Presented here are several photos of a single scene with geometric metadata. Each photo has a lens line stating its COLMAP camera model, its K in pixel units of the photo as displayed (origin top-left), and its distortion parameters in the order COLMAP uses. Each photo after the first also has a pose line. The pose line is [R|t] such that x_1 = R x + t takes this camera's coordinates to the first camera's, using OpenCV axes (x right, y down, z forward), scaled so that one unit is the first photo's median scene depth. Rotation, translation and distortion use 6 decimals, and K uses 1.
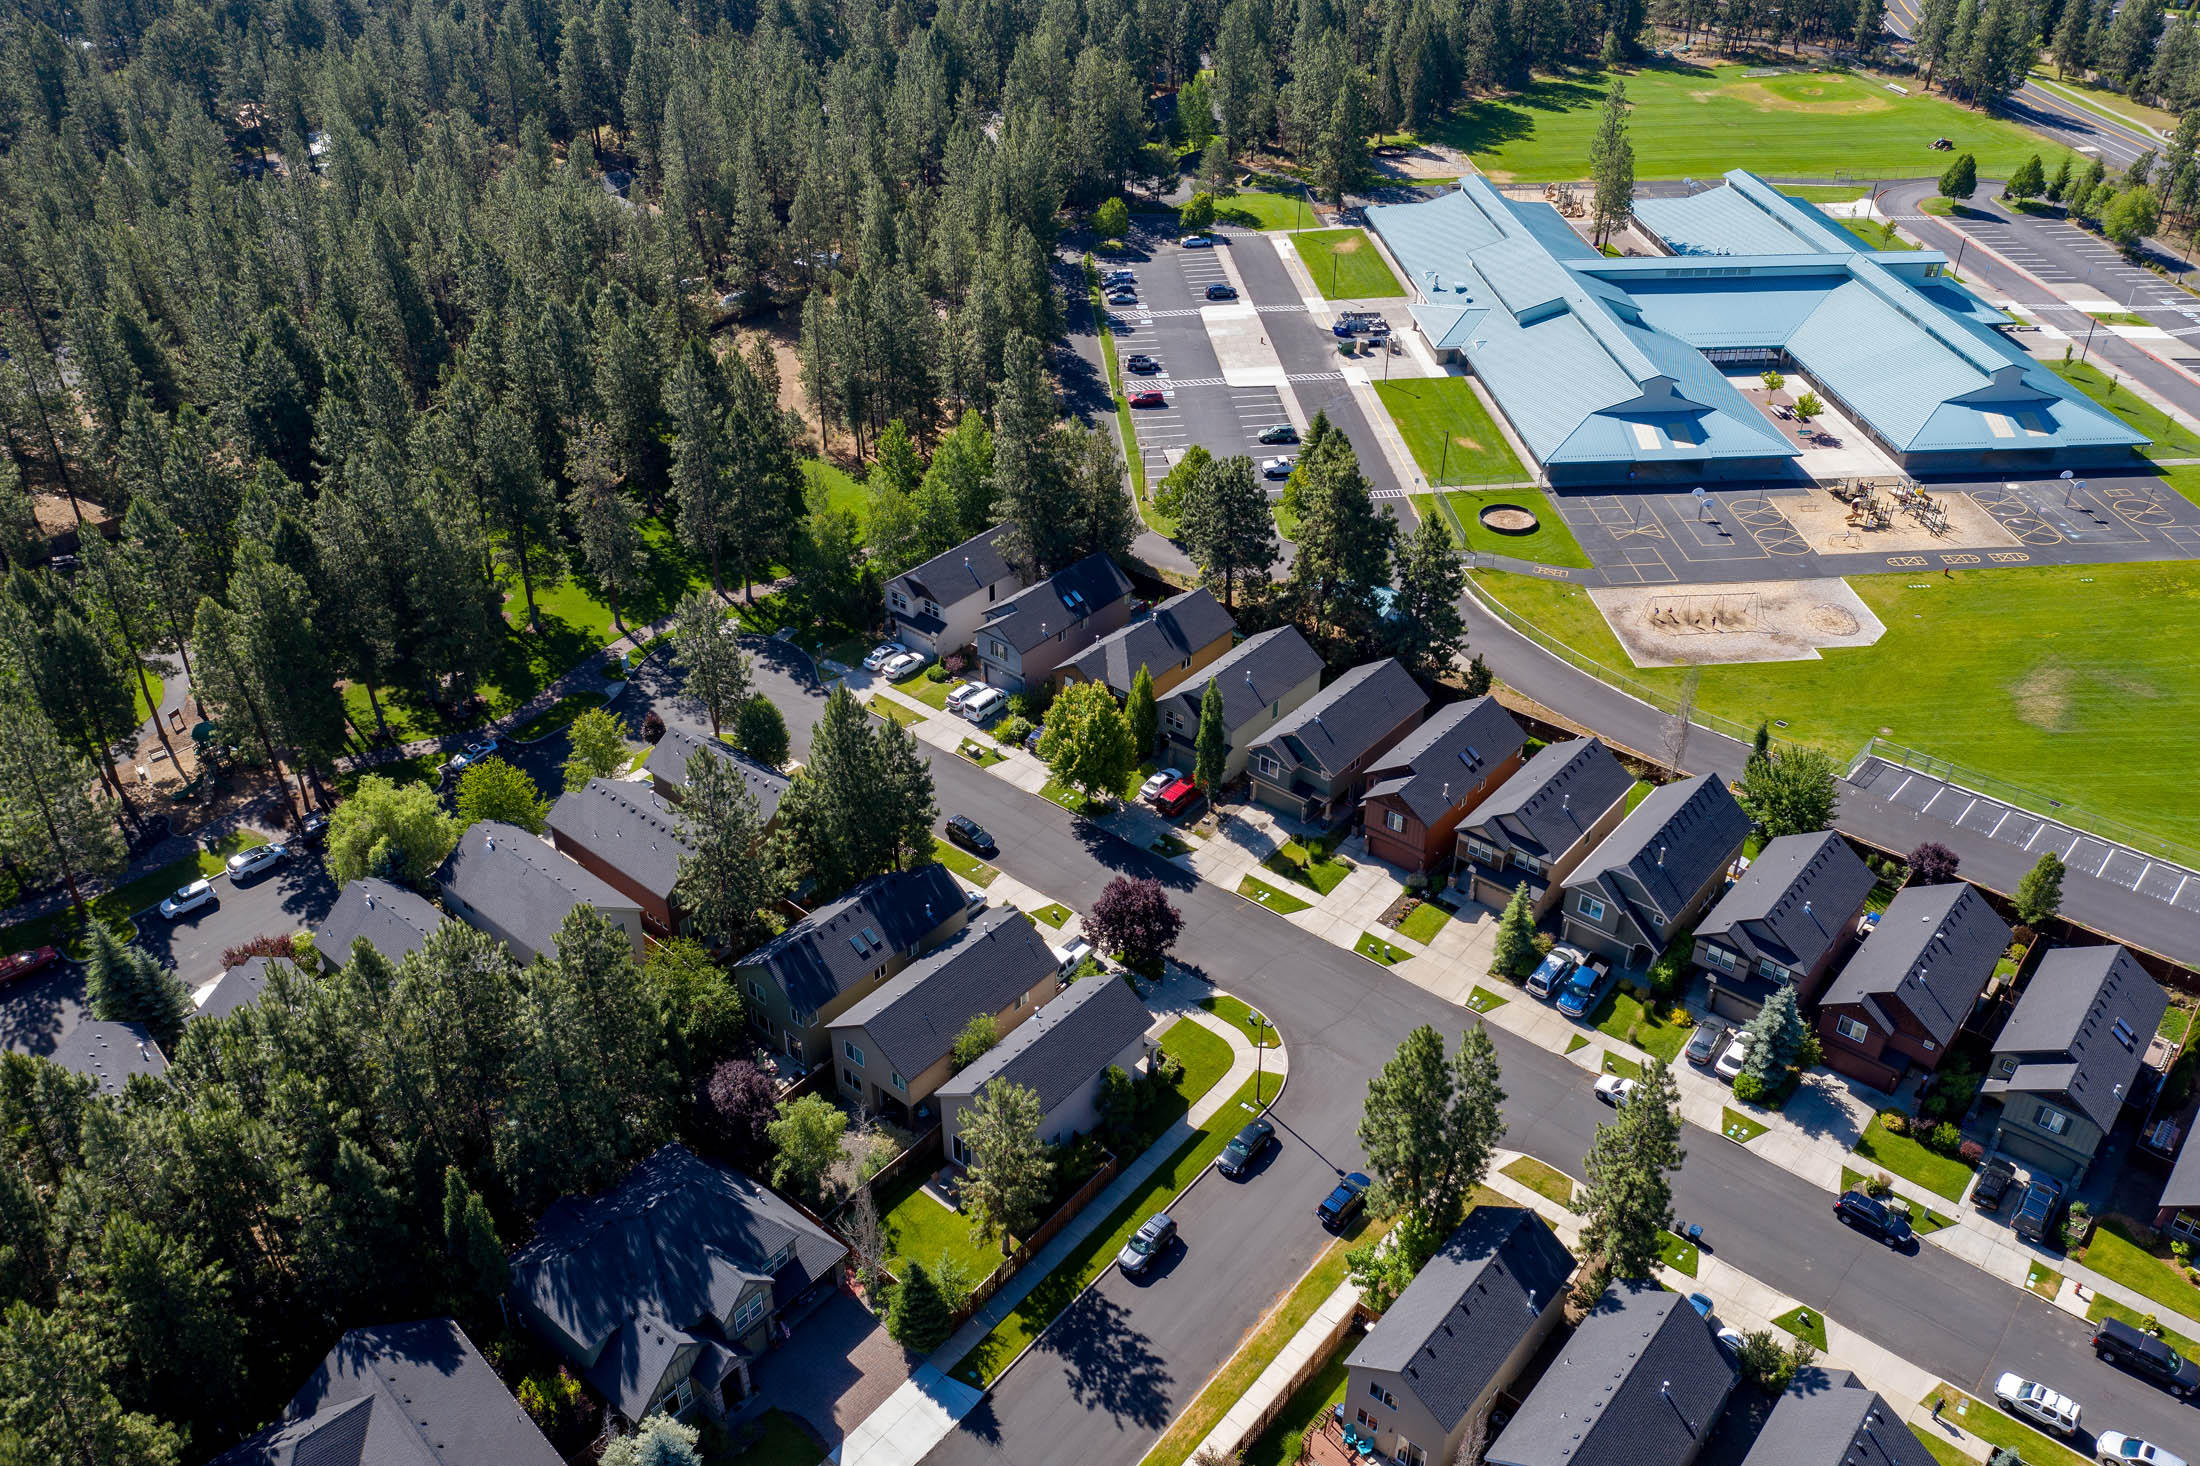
lens RADIAL K [[1727.1, 0, 1101.6], [0, 1727.1, 730.2], [0, 0, 1]] dist [-0.015043, 0.007600]
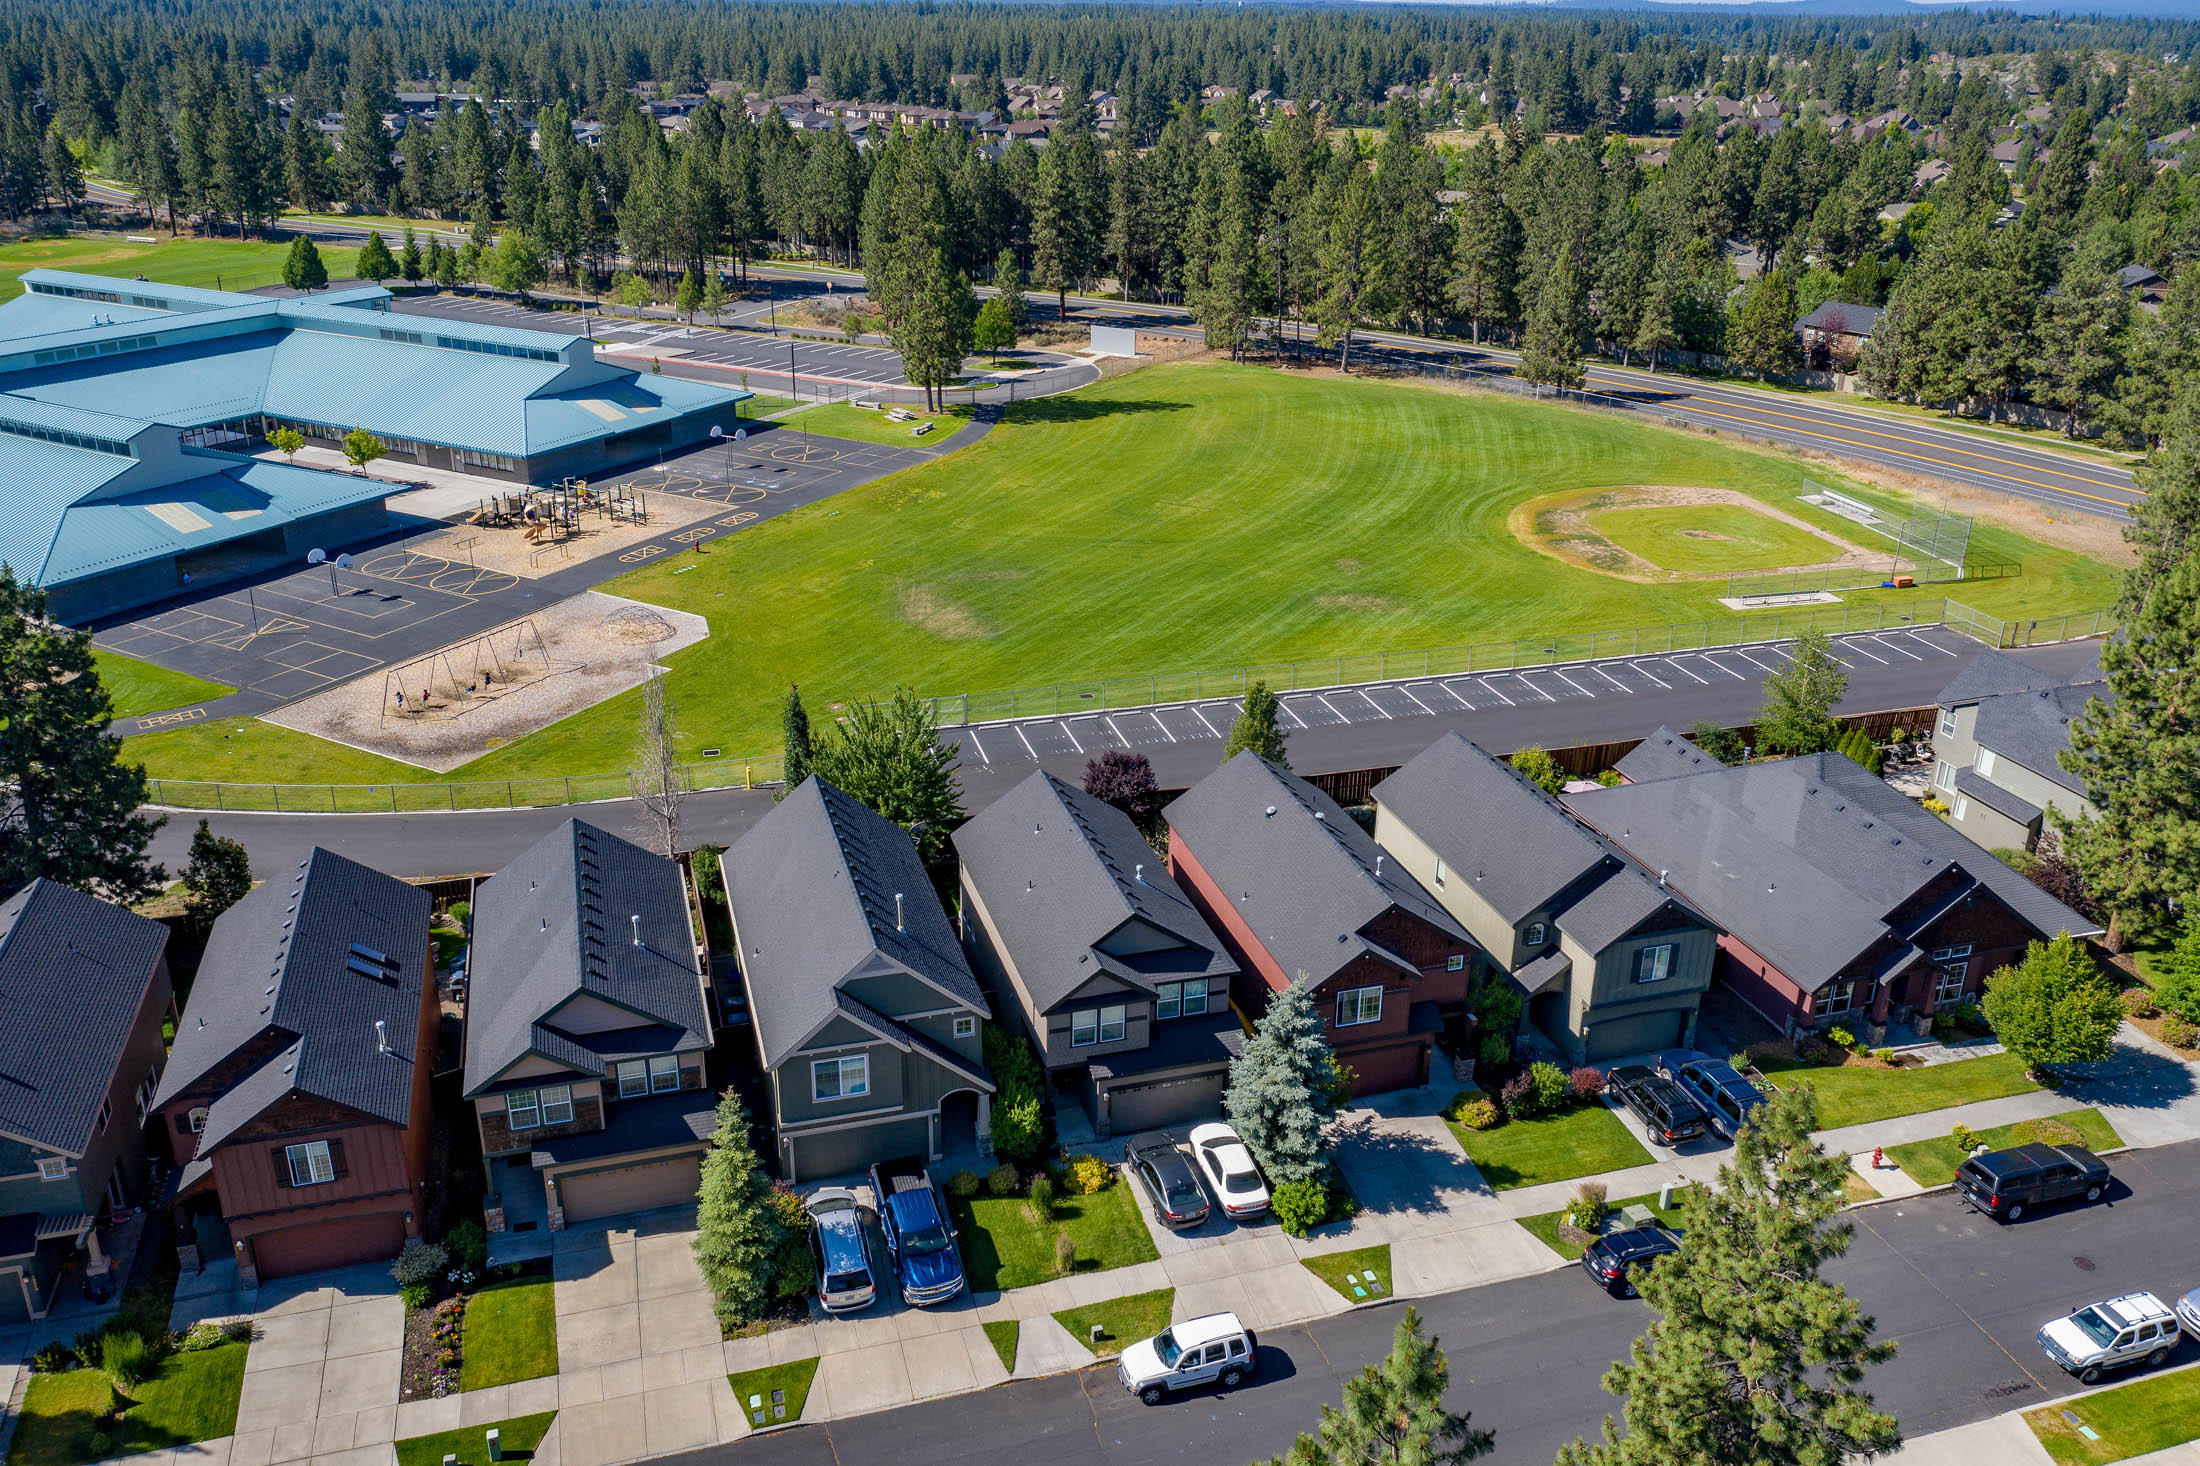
lens RADIAL K [[1727.1, 0, 1101.6], [0, 1727.1, 730.2], [0, 0, 1]] dist [-0.015043, 0.007600]
pose [[0.546262, -0.314569, 0.776302, -0.008468], [0.450579, 0.891639, 0.044246, 0.027731], [-0.706100, 0.325616, 0.628807, 0.570041]]
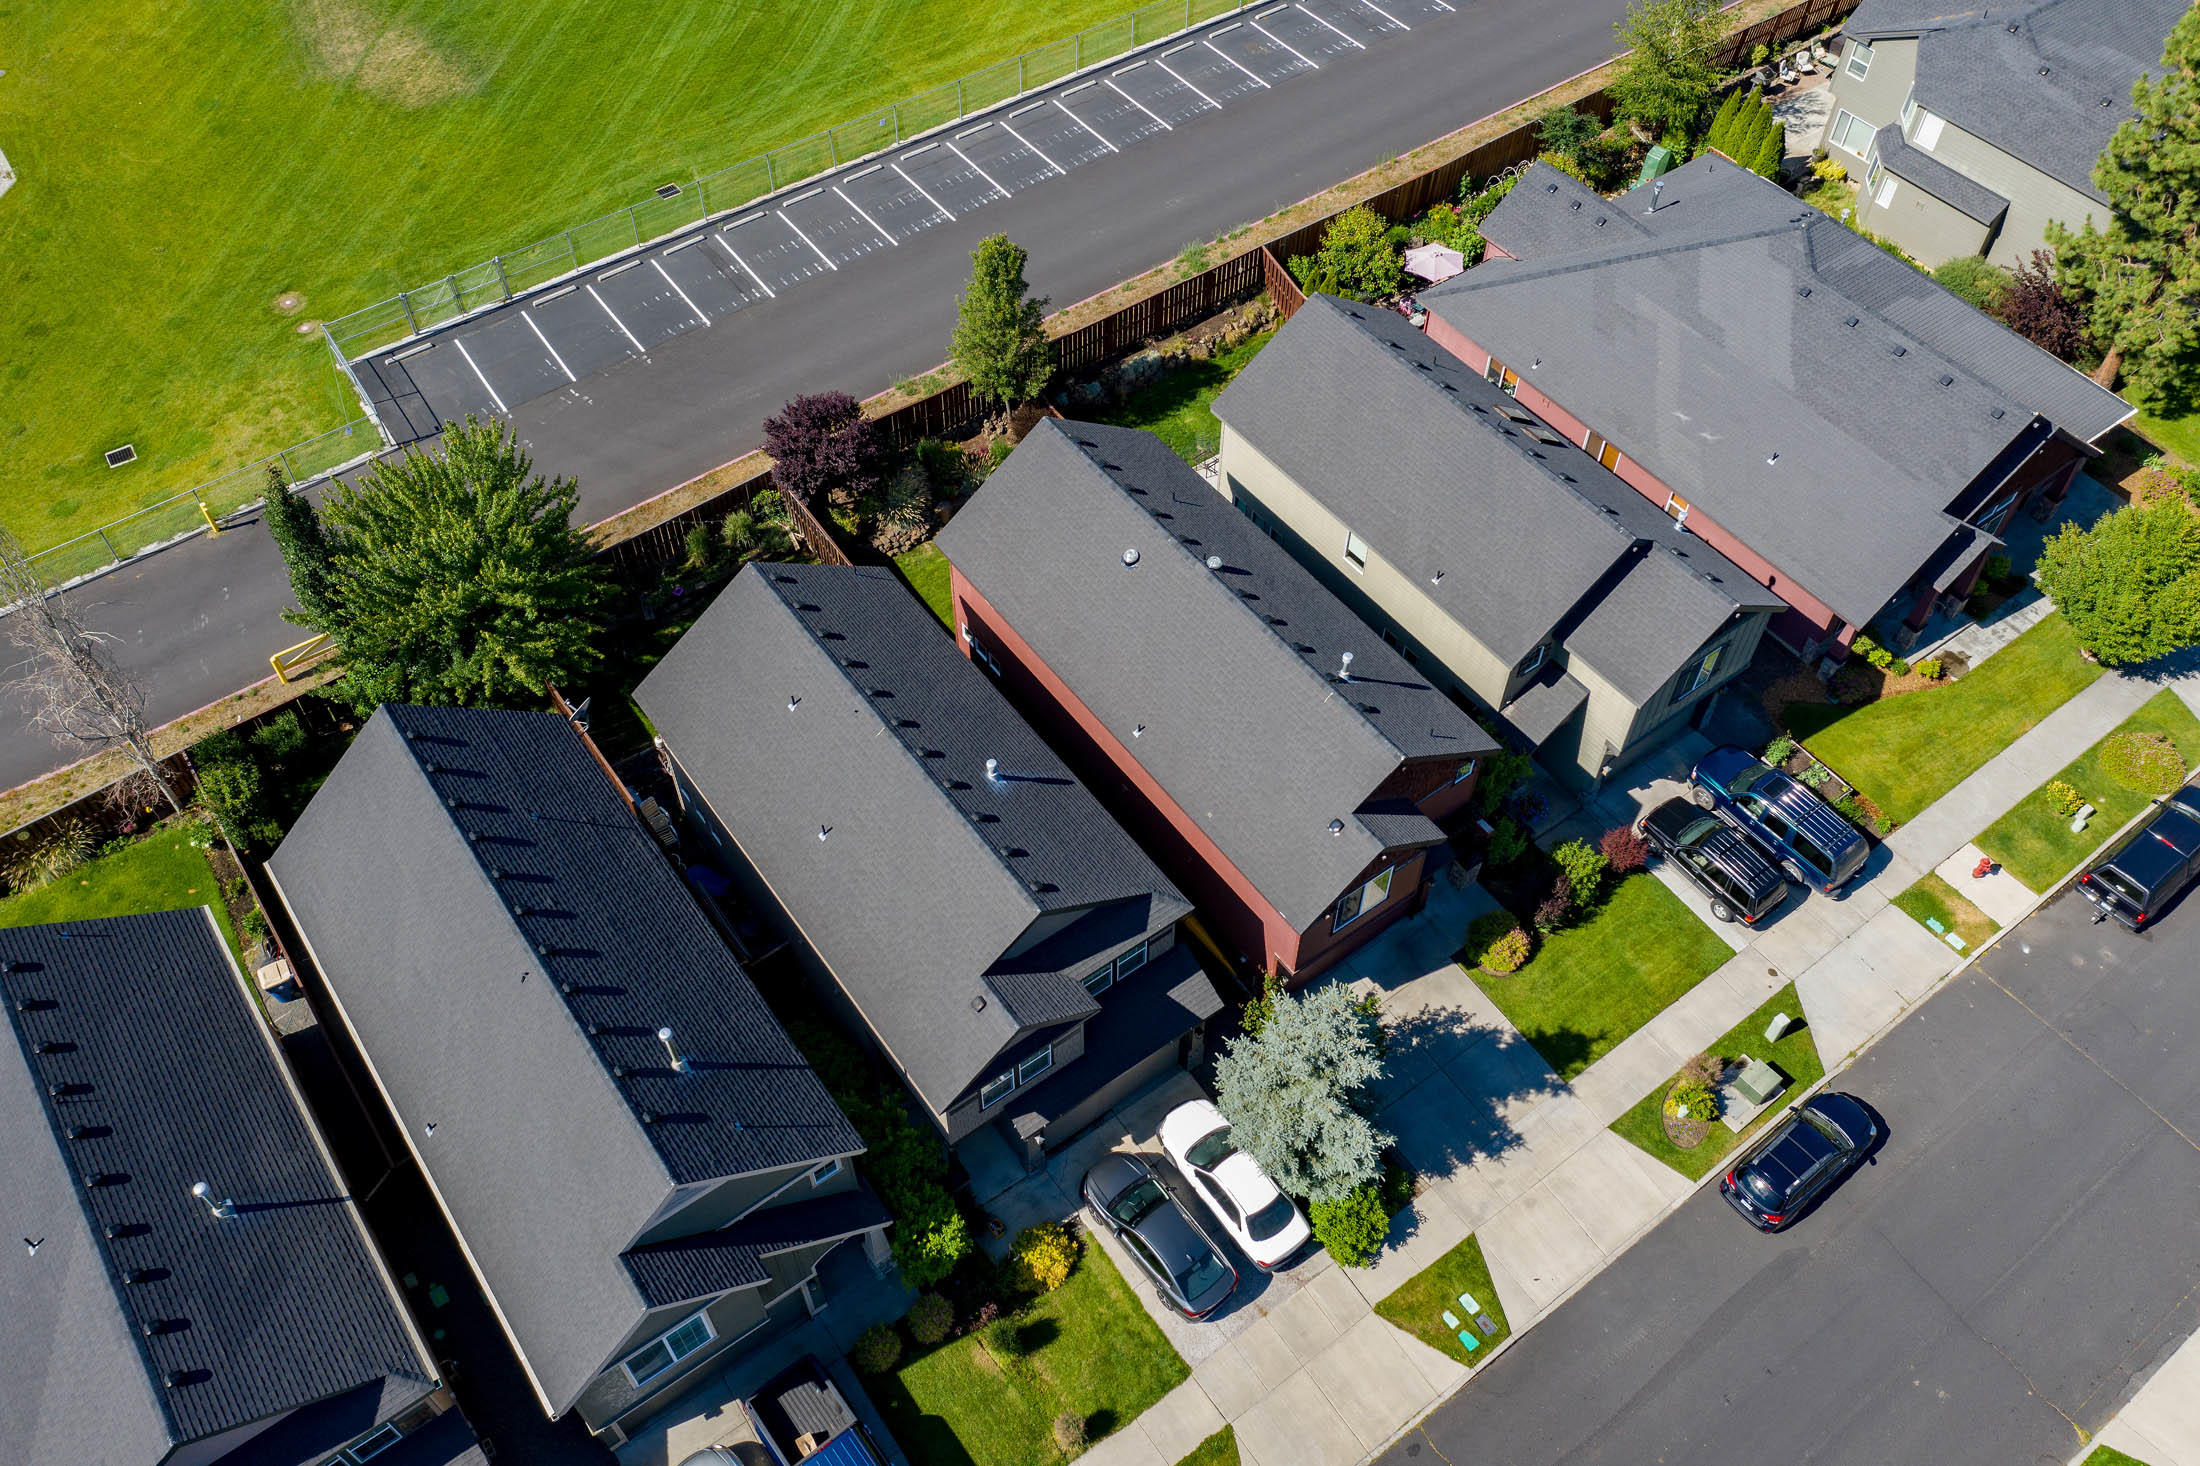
lens RADIAL K [[1731.8, 0, 1100.8], [0, 1731.8, 719.6], [0, 0, 1]] dist [-0.014033, 0.008123]
pose [[0.236169, -0.756252, 0.610170, 0.186823], [0.531057, 0.626313, 0.570711, -0.078878], [-0.813758, 0.189251, 0.549528, 0.696287]]
